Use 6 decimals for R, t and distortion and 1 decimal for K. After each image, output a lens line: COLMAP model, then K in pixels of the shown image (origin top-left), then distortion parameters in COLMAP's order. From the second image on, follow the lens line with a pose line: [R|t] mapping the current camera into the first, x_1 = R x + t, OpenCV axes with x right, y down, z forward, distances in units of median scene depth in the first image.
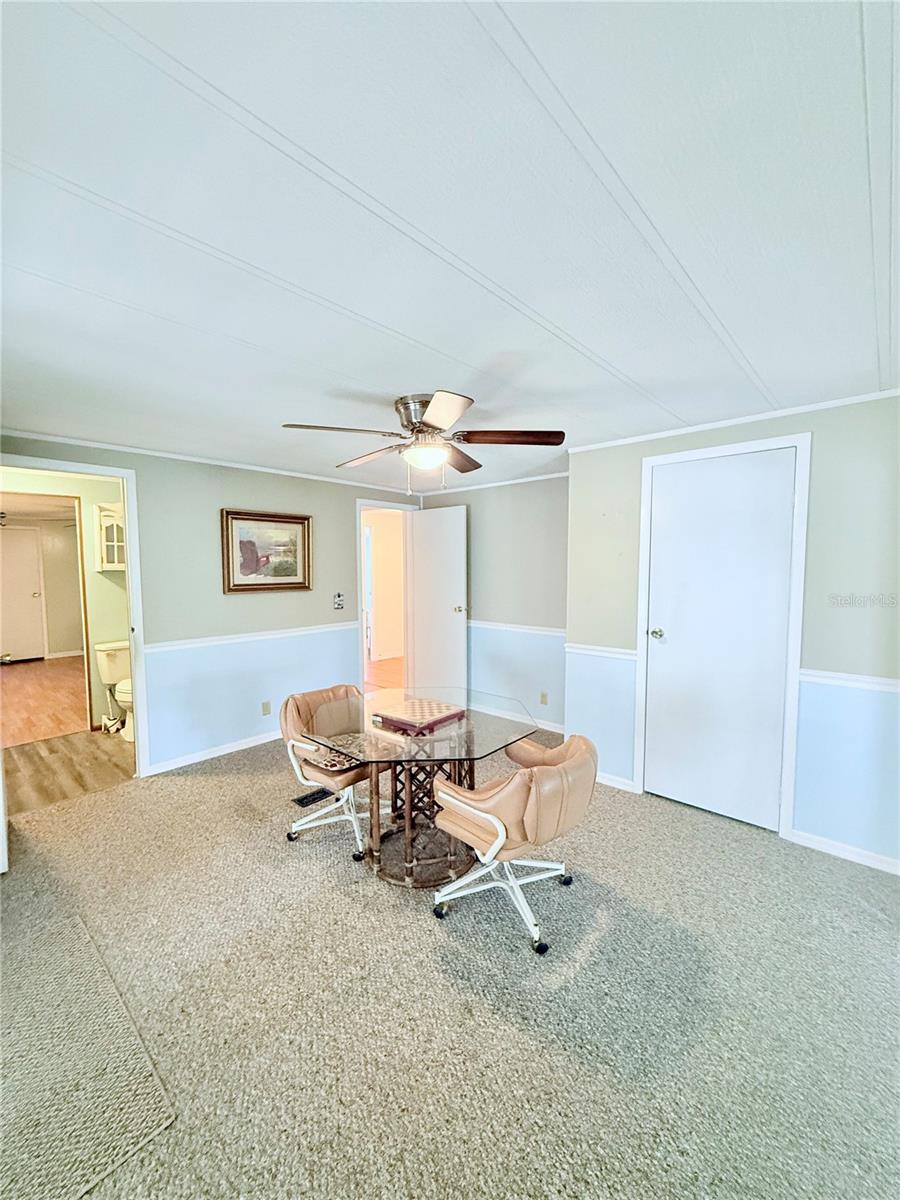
lens RADIAL K [[476.6, 0, 449.8], [0, 476.6, 595.6], [0, 0, 1]] dist [0.001035, -0.000893]
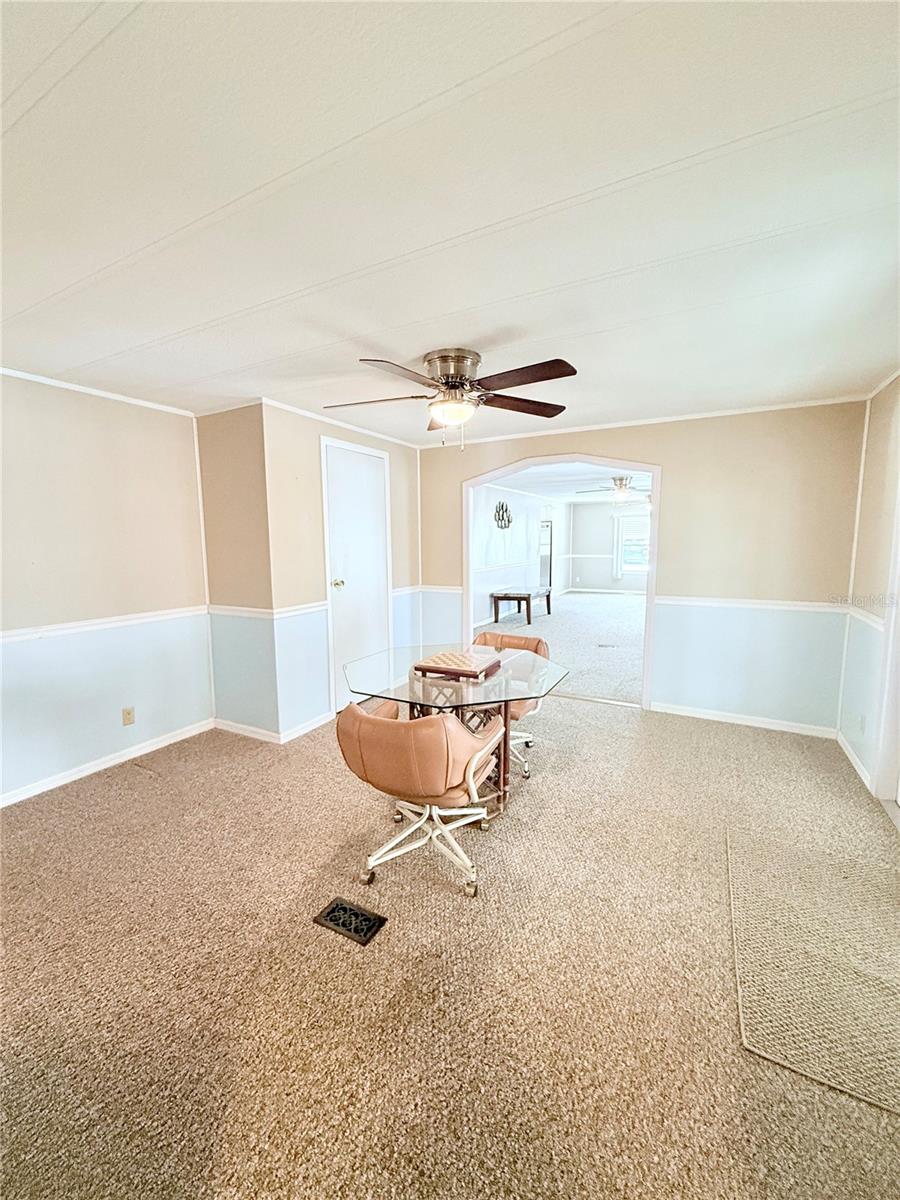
lens RADIAL K [[476.6, 0, 444.7], [0, 476.6, 598.1], [0, 0, 1]] dist [0.001035, -0.000893]
pose [[-0.225780, -0.115960, 0.967252, -0.764715], [0.066591, 0.988731, 0.134079, -0.028006], [-0.971900, 0.094682, -0.215514, 0.907441]]
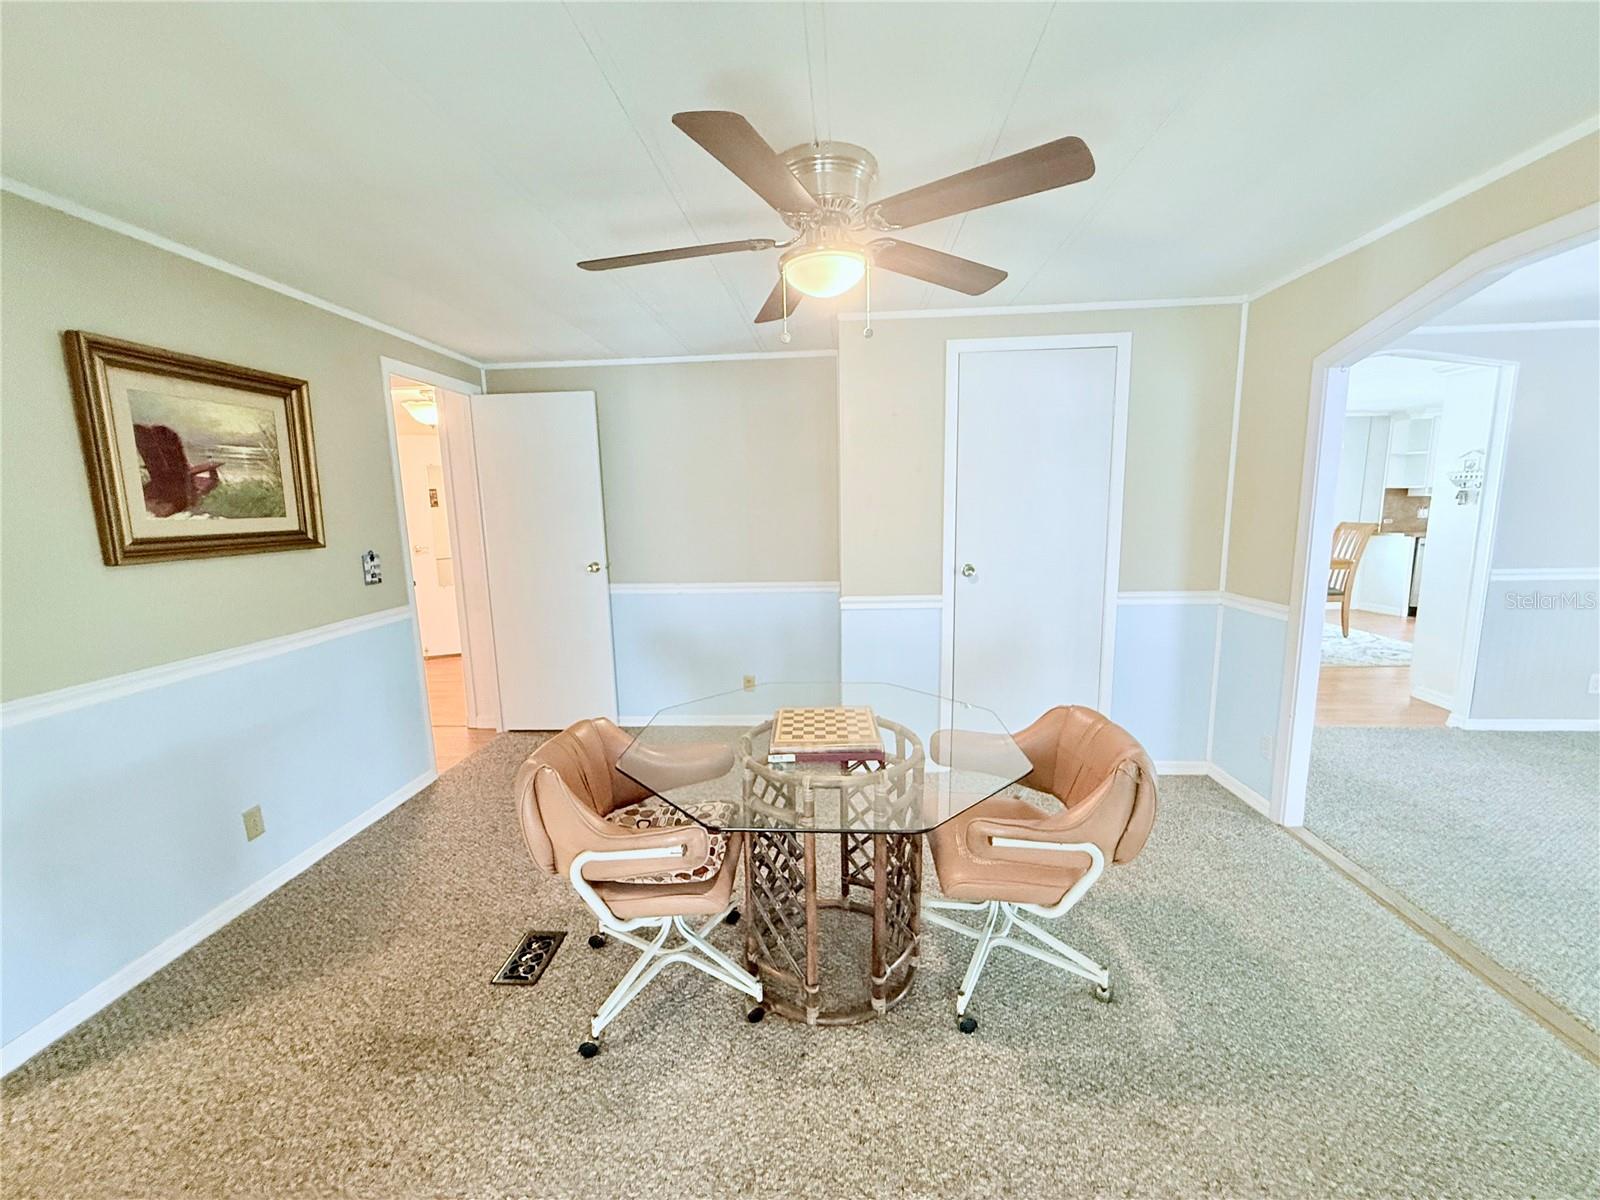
lens RADIAL K [[635.4, 0, 795.1], [0, 635.4, 599.3], [0, 0, 1]] dist [0.001035, -0.000893]
pose [[0.788313, -0.105773, 0.606115, -0.400795], [0.057073, 0.993436, 0.099135, 0.004959], [-0.612622, -0.043556, 0.789175, 0.305500]]
